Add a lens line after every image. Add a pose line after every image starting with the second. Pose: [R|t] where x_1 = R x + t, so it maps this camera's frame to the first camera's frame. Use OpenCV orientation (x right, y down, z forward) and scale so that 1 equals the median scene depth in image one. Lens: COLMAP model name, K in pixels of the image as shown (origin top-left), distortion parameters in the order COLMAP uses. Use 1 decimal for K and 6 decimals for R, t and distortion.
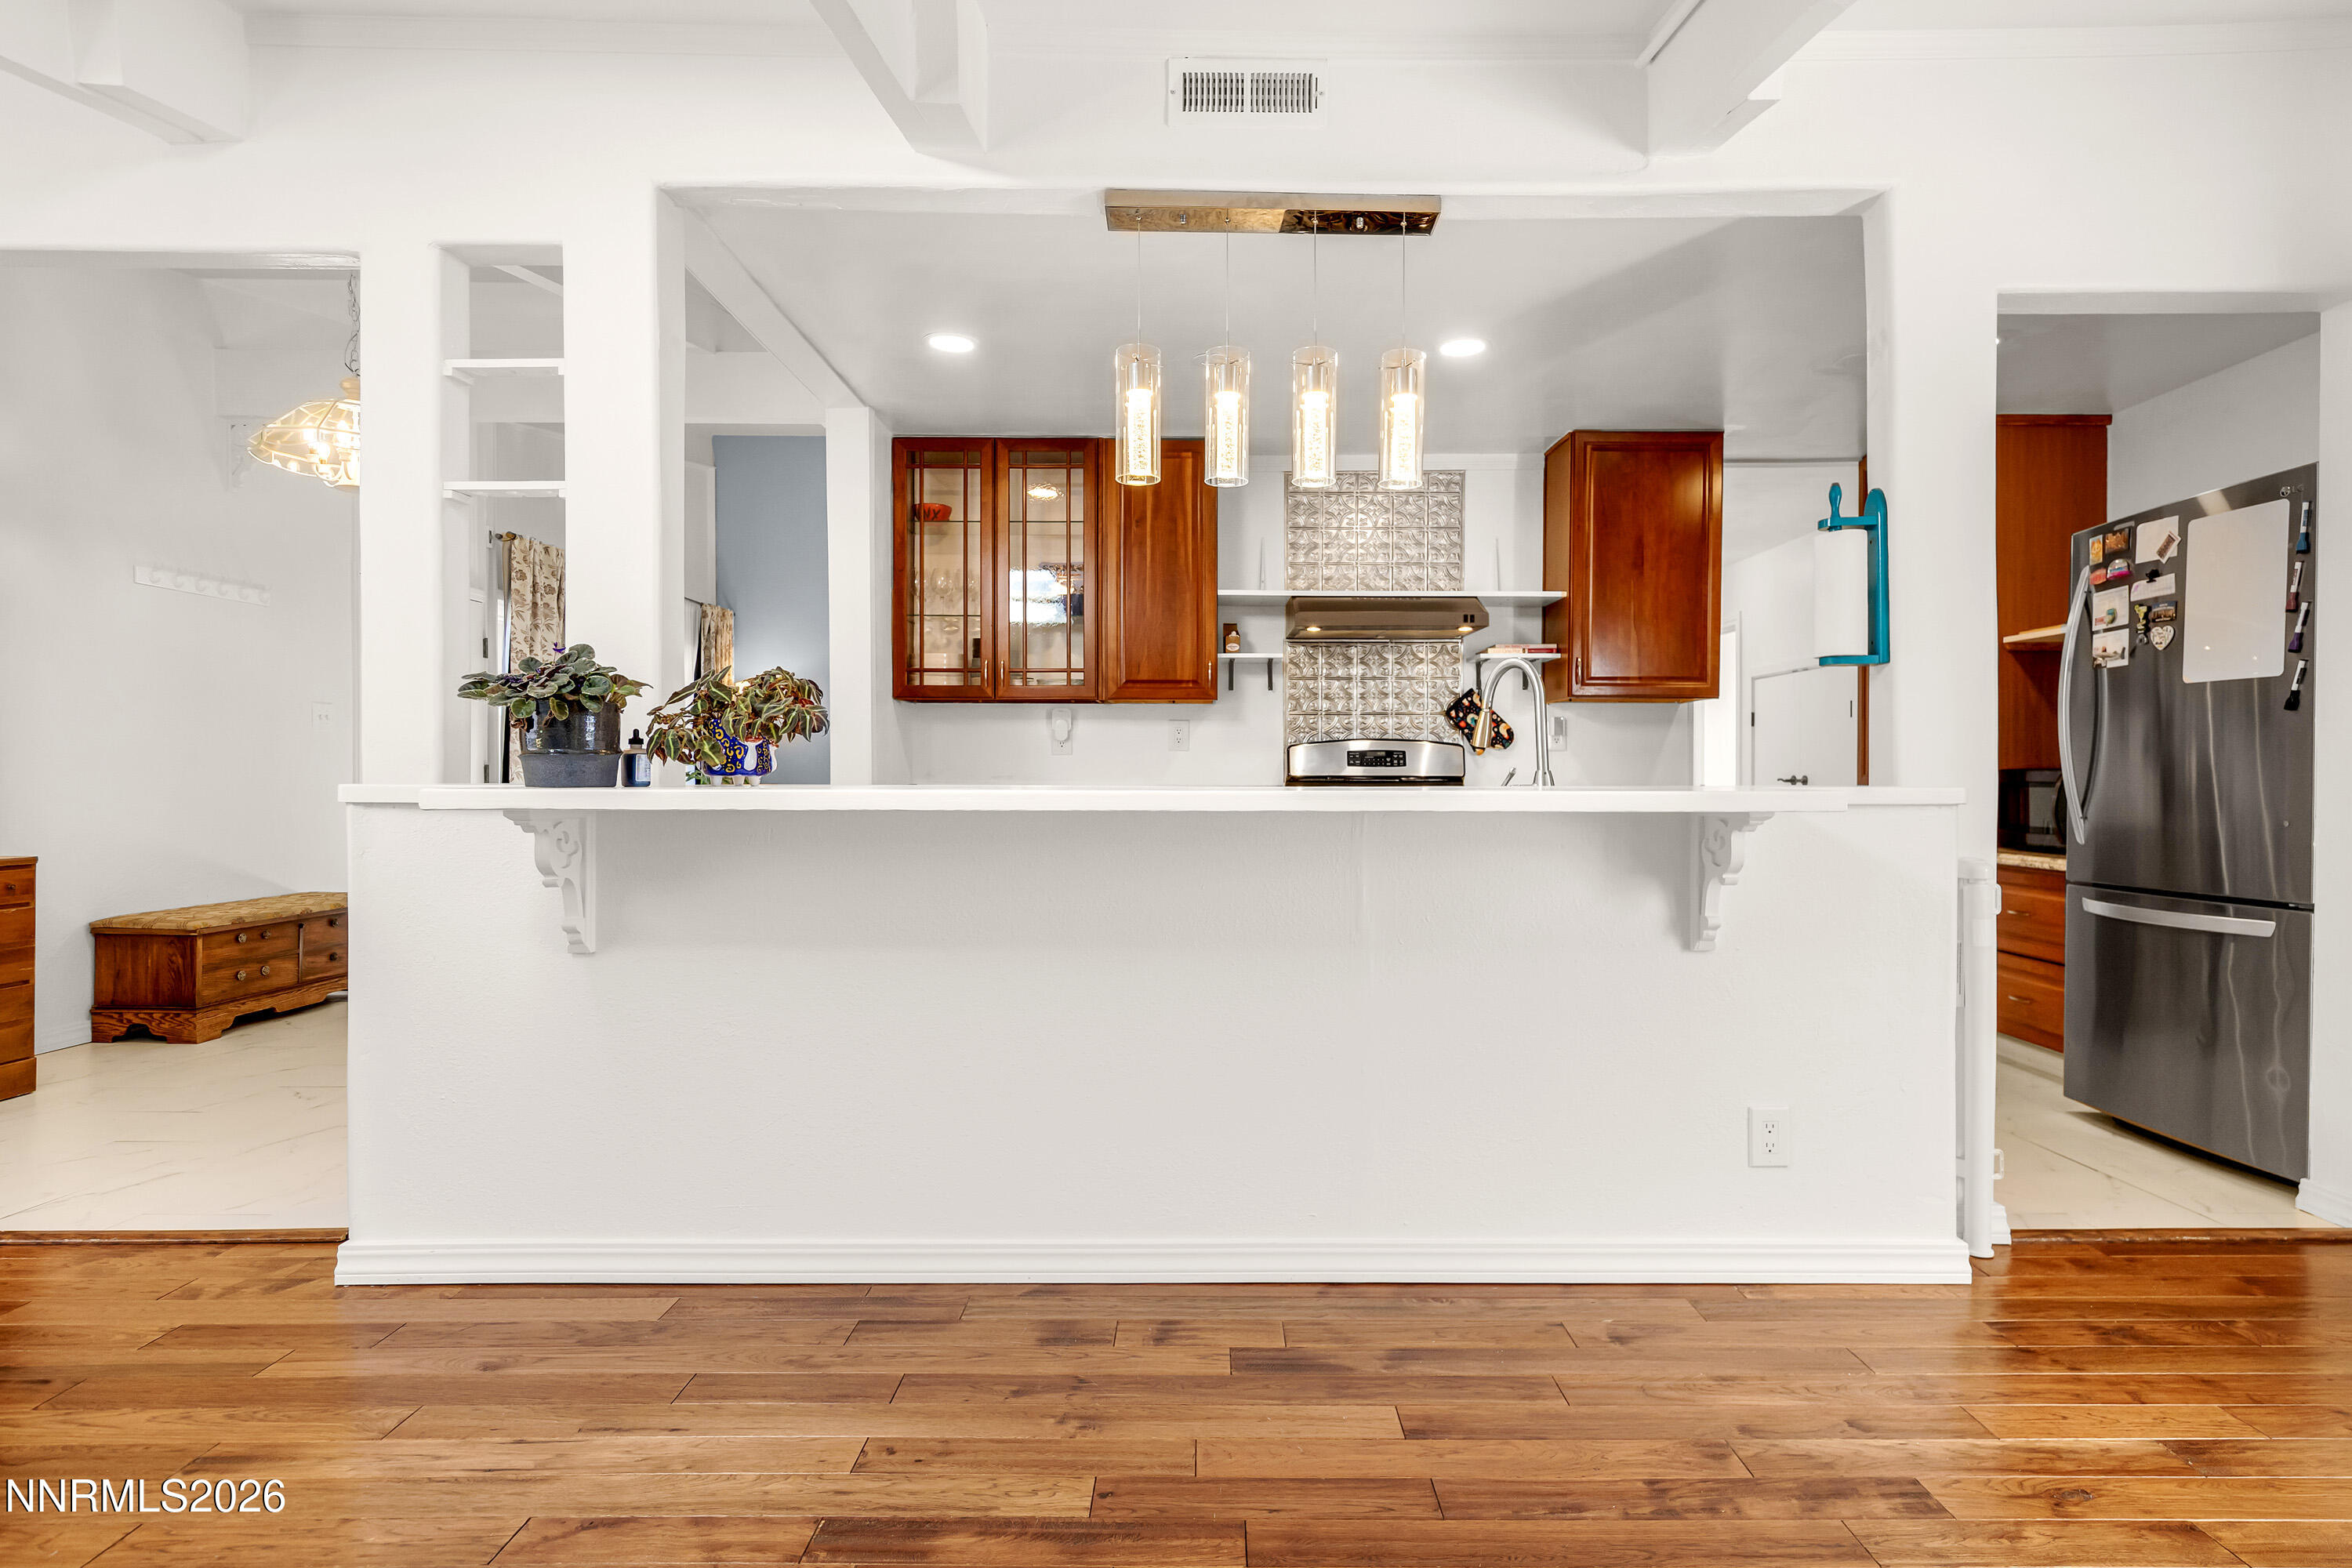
lens RADIAL K [[1213.3, 0, 1195.8], [0, 1213.3, 790.5], [0, 0, 1]] dist [0.003954, 0.001589]
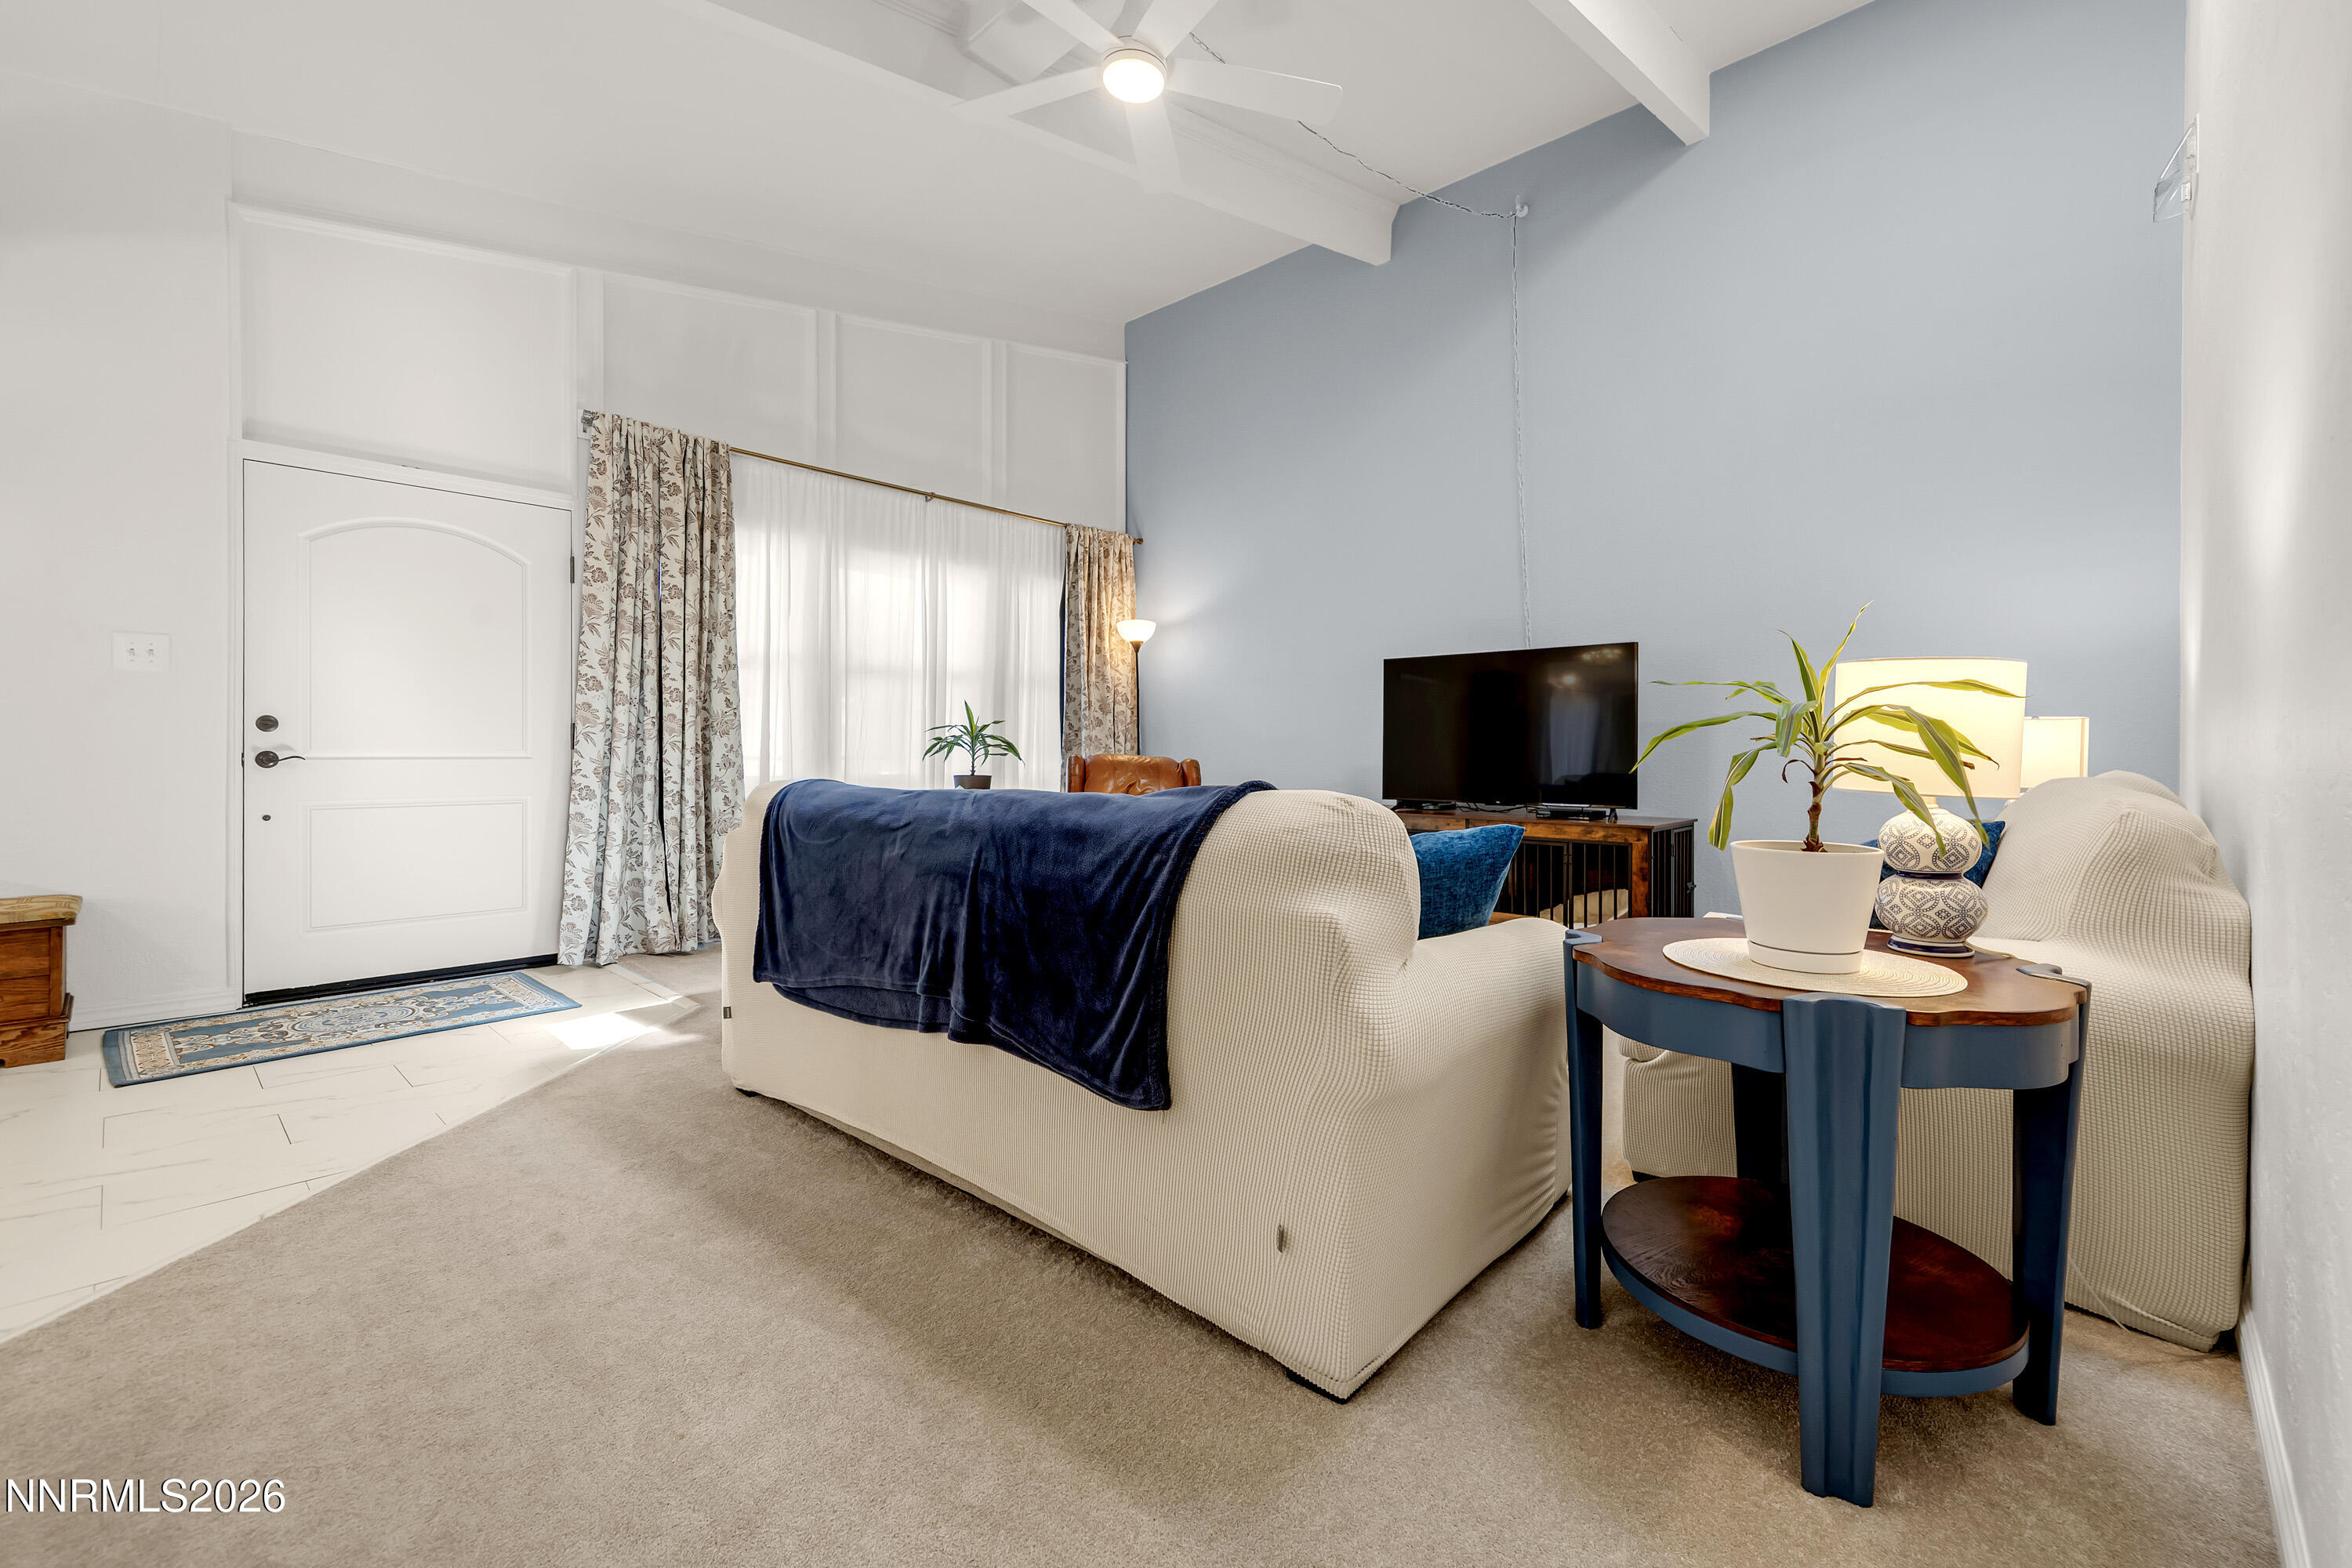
lens RADIAL K [[976.7, 0, 1182.1], [0, 976.7, 763.0], [0, 0, 1]] dist [0.002011, -0.000841]
pose [[0.731588, 0.008517, -0.681694, 0.241688], [-0.010577, 0.999943, 0.001142, -0.002904], [0.681665, 0.006375, 0.731636, 1.787184]]
